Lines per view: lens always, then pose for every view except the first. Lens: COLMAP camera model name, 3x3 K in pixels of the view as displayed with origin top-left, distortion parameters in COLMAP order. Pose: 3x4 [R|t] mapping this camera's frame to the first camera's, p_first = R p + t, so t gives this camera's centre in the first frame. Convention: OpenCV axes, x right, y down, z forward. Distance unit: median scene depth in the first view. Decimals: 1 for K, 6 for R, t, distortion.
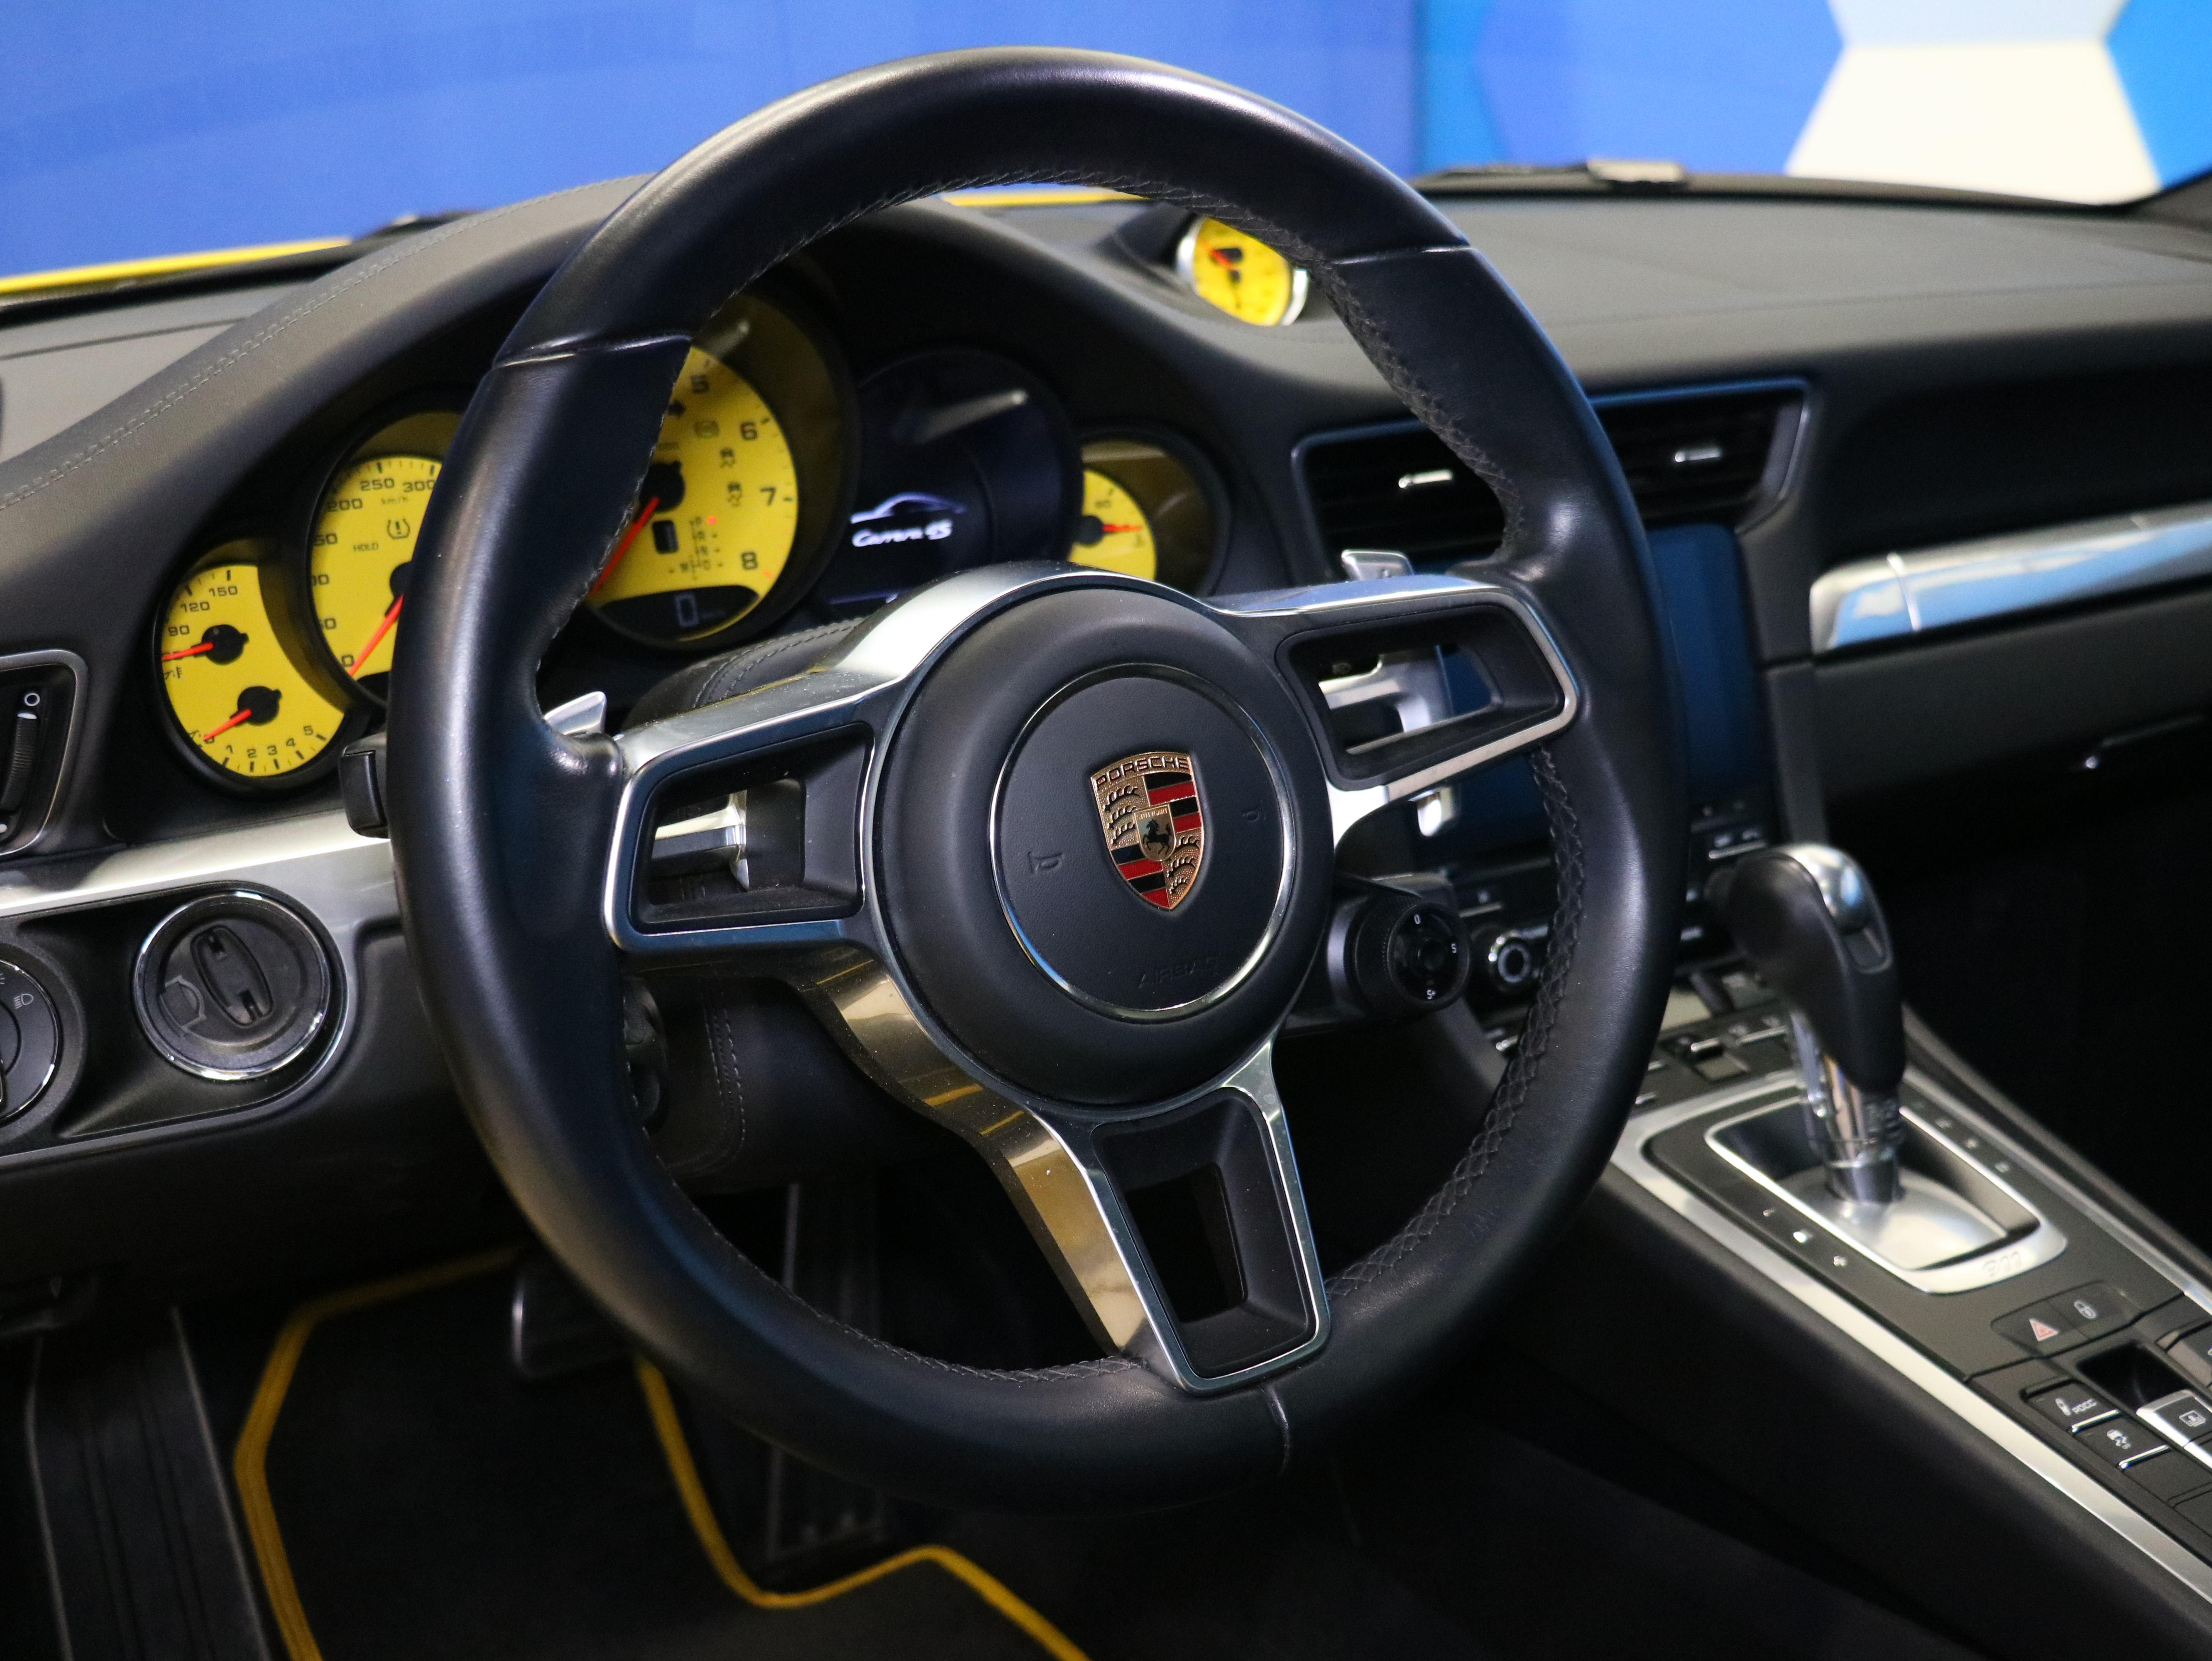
lens RADIAL K [[2692.7, 0, 1106.0], [0, 2692.7, 830.5], [0, 0, 1]] dist [0.022526, -0.047091]
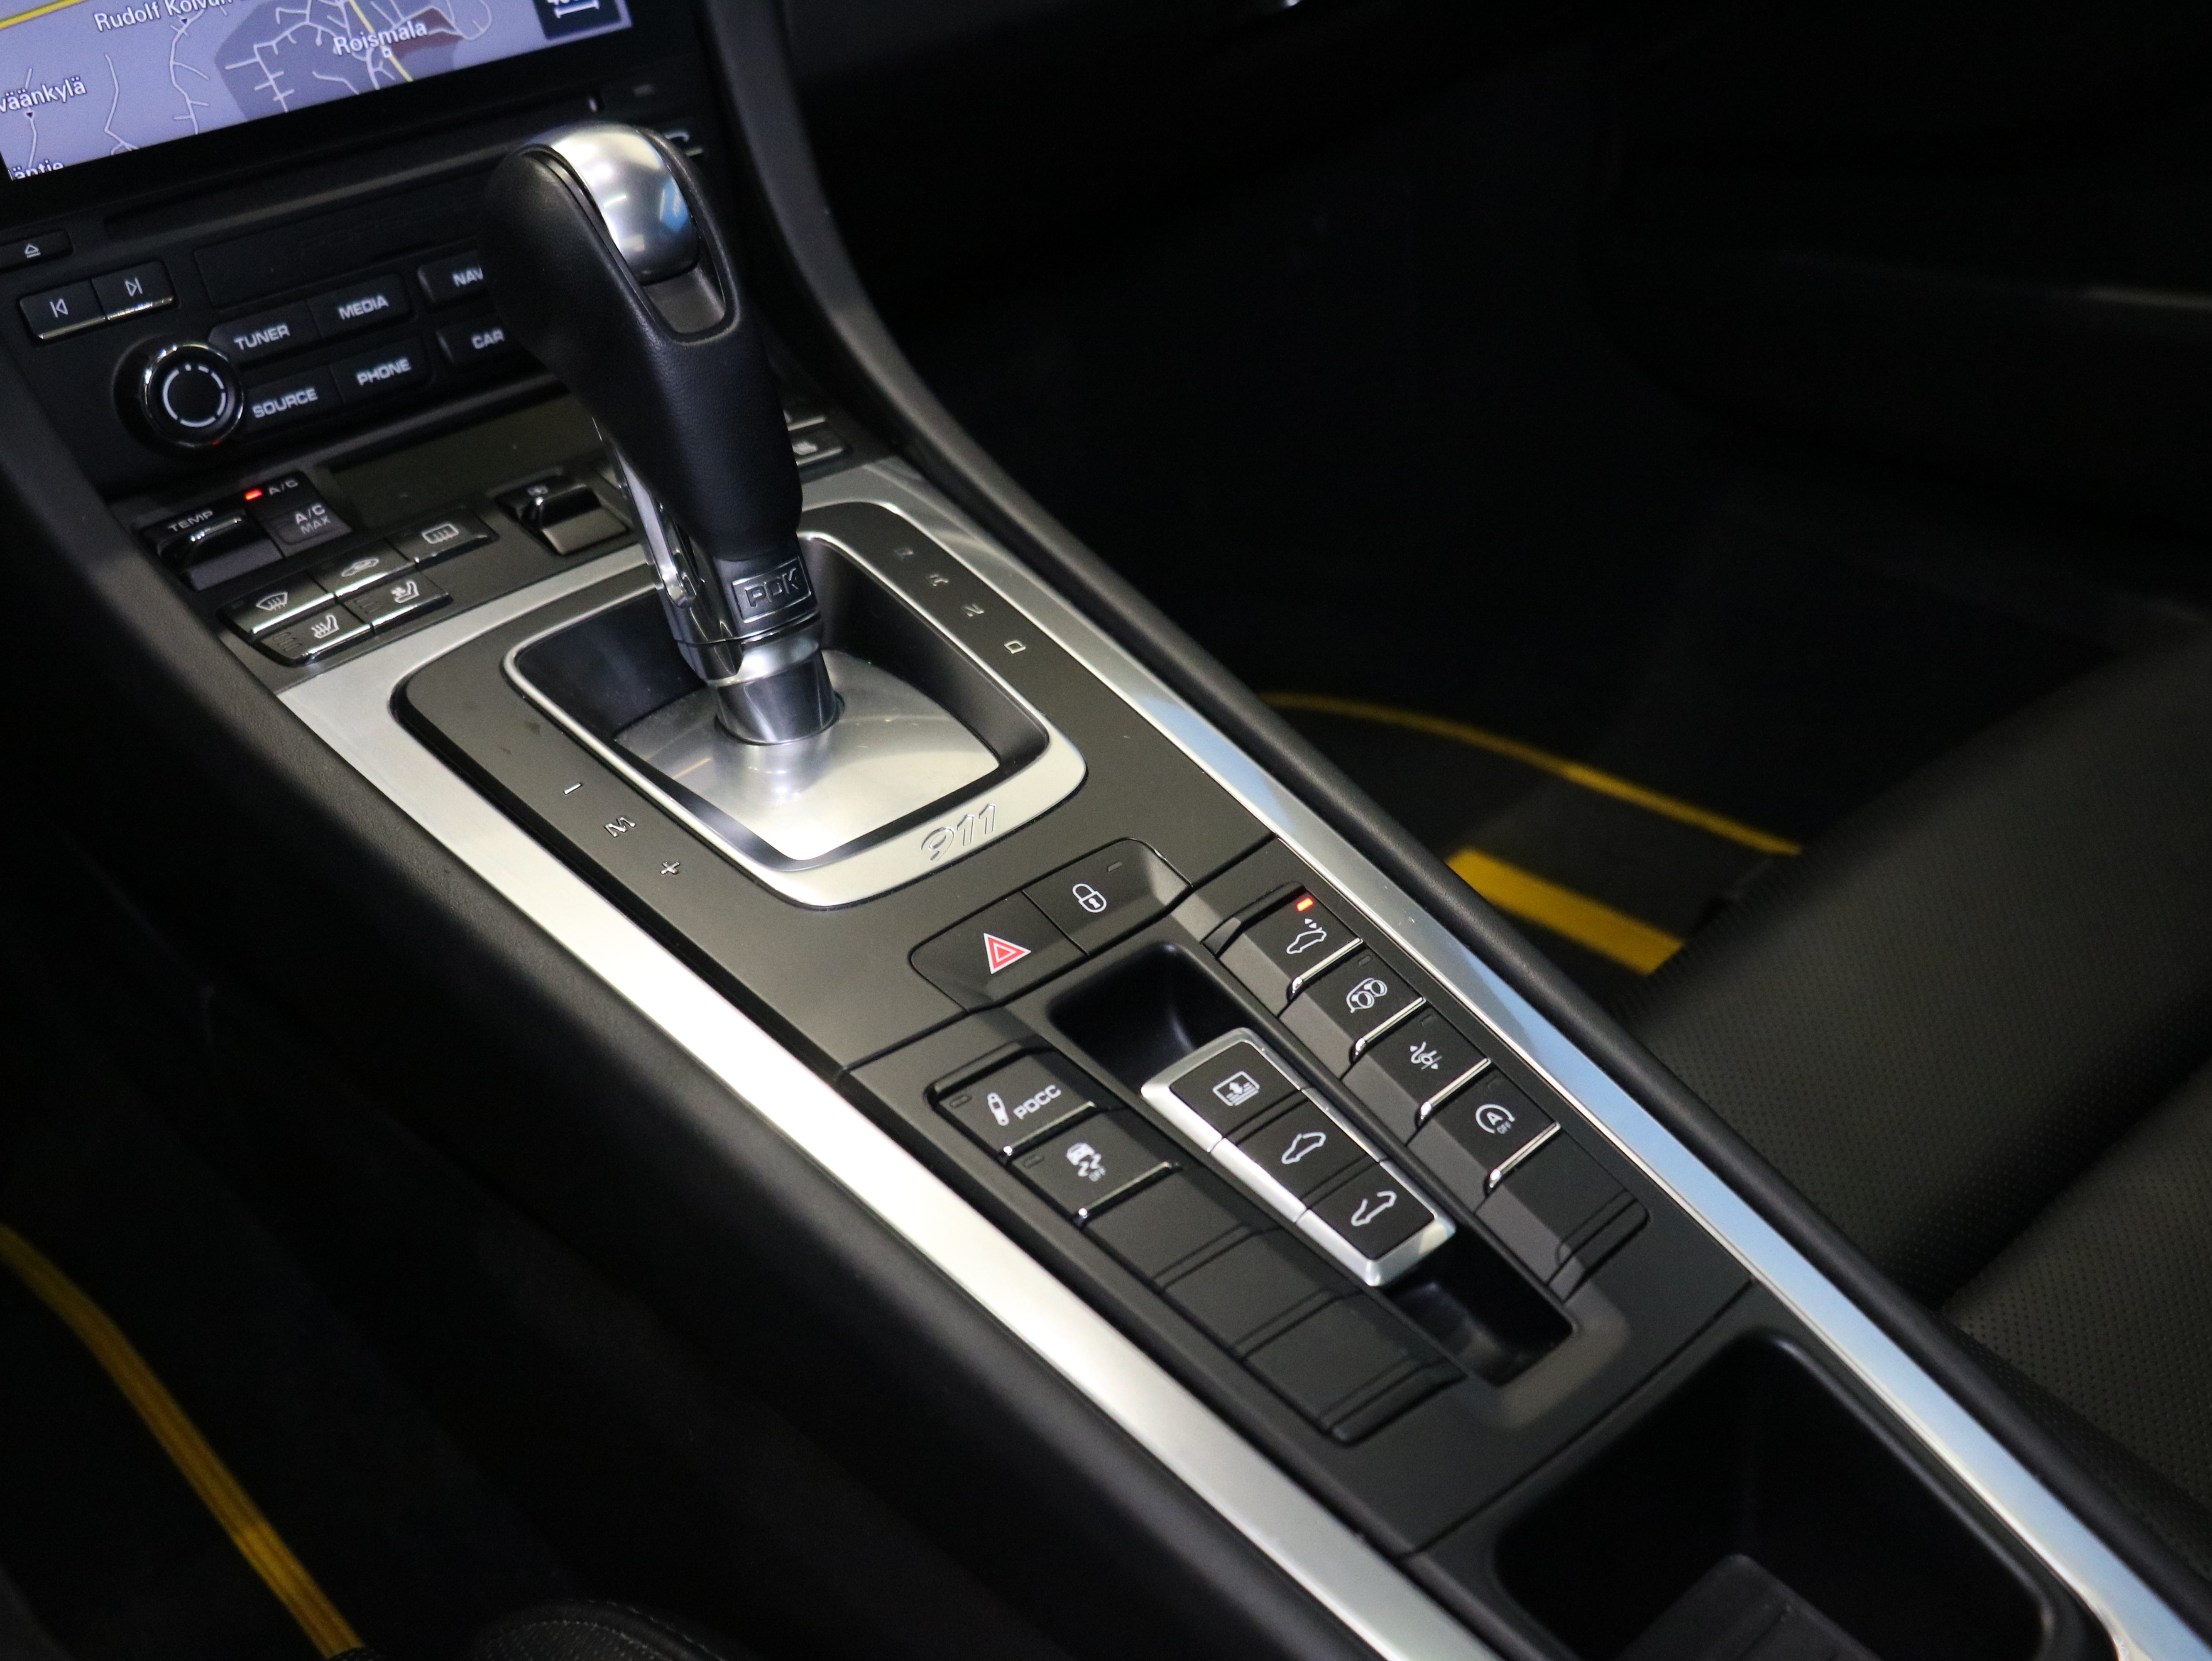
lens RADIAL K [[2410.5, 0, 1106.0], [0, 2410.5, 830.5], [0, 0, 1]] dist [0.001817, 0.038014]
pose [[0.985321, -0.136897, 0.101990, 0.332631], [0.108982, 0.964277, 0.241441, 0.041324], [-0.131399, -0.226781, 0.965041, 0.531121]]
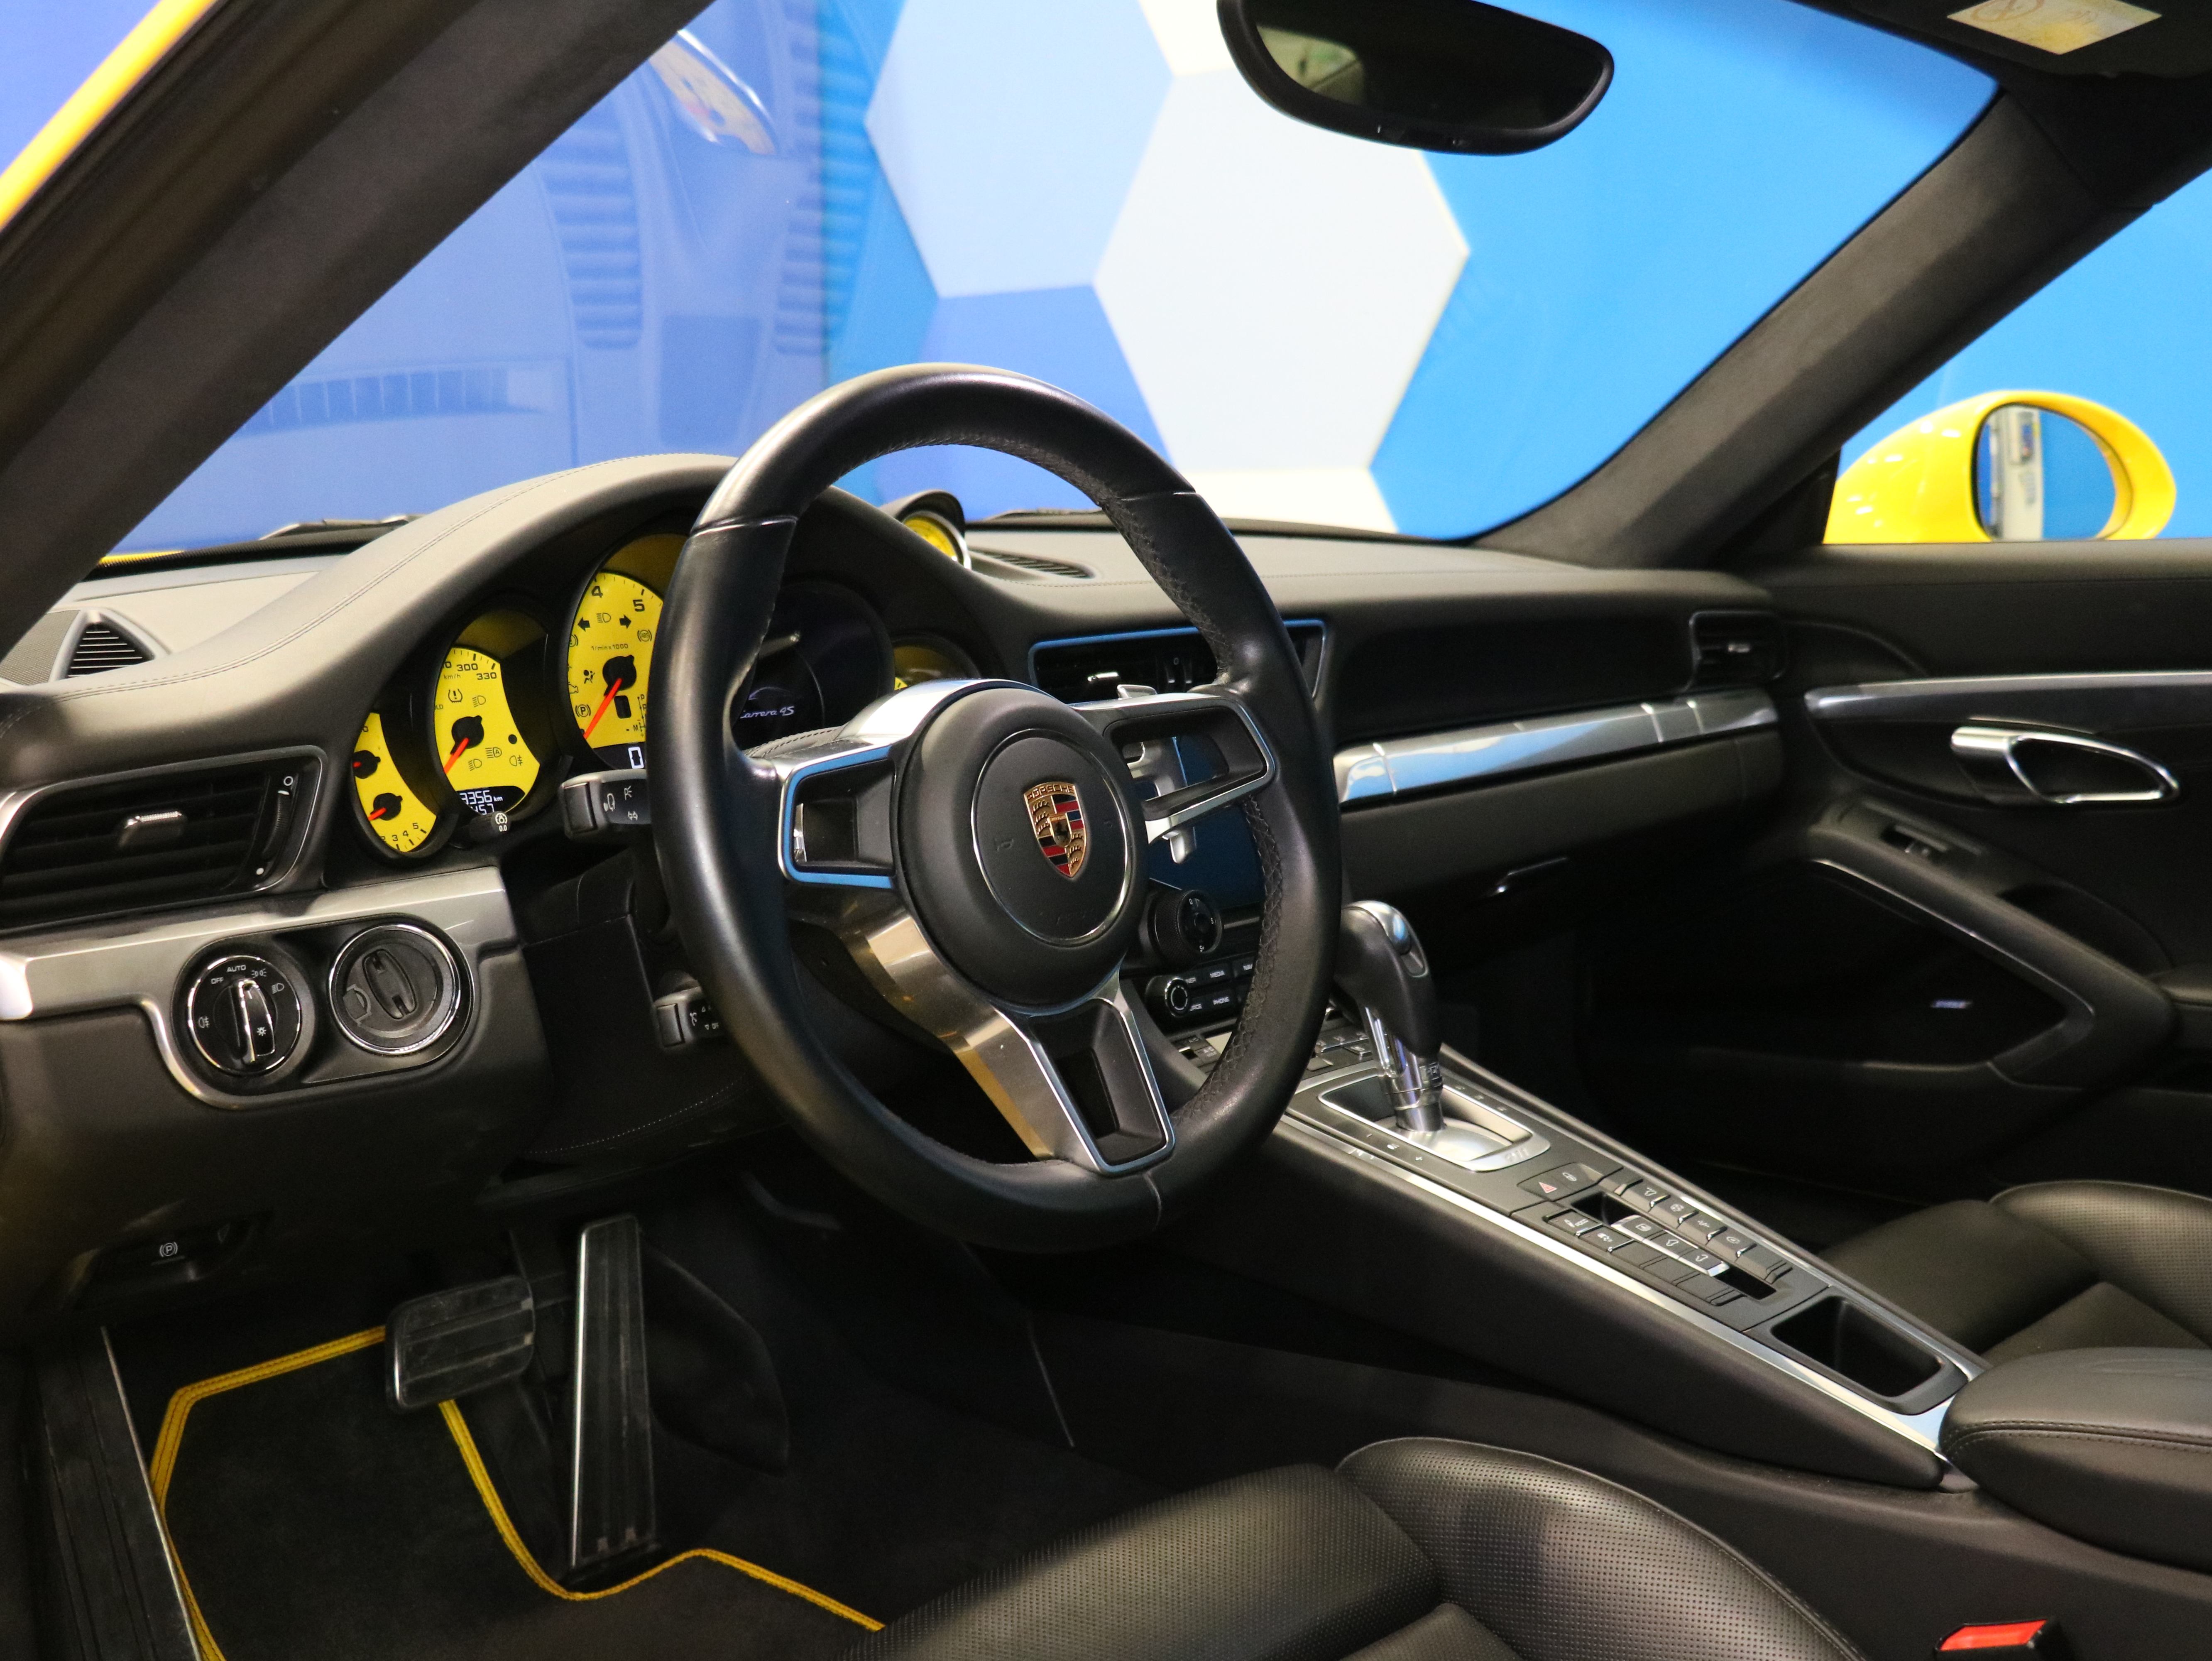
lens RADIAL K [[2410.5, 0, 1106.0], [0, 2410.5, 830.5], [0, 0, 1]] dist [0.001817, 0.038014]
pose [[0.968301, -0.026596, 0.248364, -0.252840], [0.061982, 0.988801, -0.135763, 0.160324], [-0.241972, 0.146854, 0.959106, -0.323323]]
